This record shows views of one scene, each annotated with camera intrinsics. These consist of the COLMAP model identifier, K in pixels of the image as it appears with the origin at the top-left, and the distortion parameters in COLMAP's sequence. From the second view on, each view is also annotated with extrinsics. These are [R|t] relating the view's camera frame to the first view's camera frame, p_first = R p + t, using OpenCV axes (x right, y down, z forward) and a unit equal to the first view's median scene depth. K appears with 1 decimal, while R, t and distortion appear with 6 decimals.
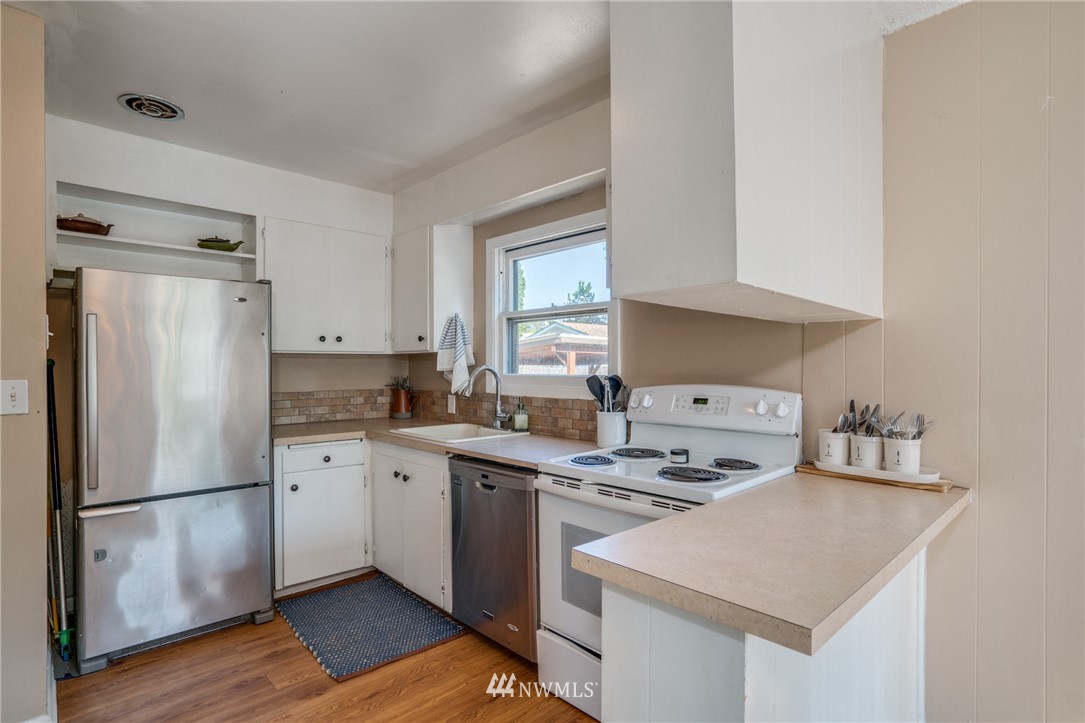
lens RADIAL K [[559.7, 0, 538.3], [0, 559.7, 366.1], [0, 0, 1]] dist [-0.055254, 0.033035]
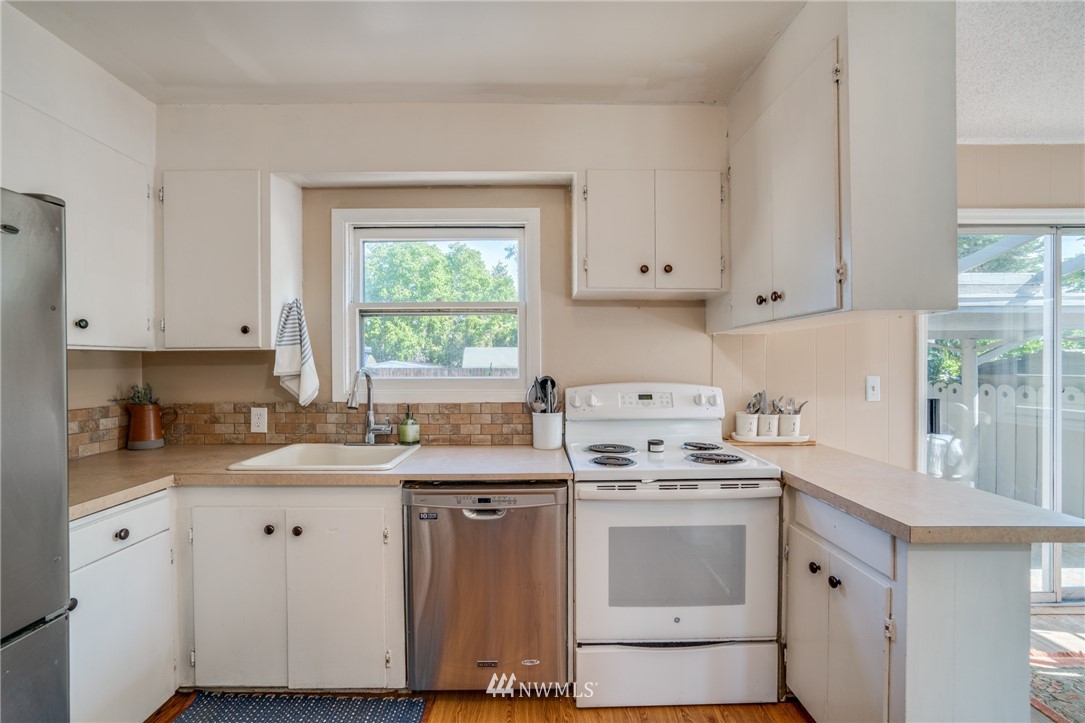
lens RADIAL K [[505.1, 0, 542.5], [0, 505.1, 361.5], [0, 0, 1]] dist [-0.045182, 0.024910]
pose [[0.666484, -0.000889, 0.745518, -0.434919], [0.004023, 0.999989, -0.002404, -0.006727], [-0.745508, 0.004601, 0.666481, 0.311508]]
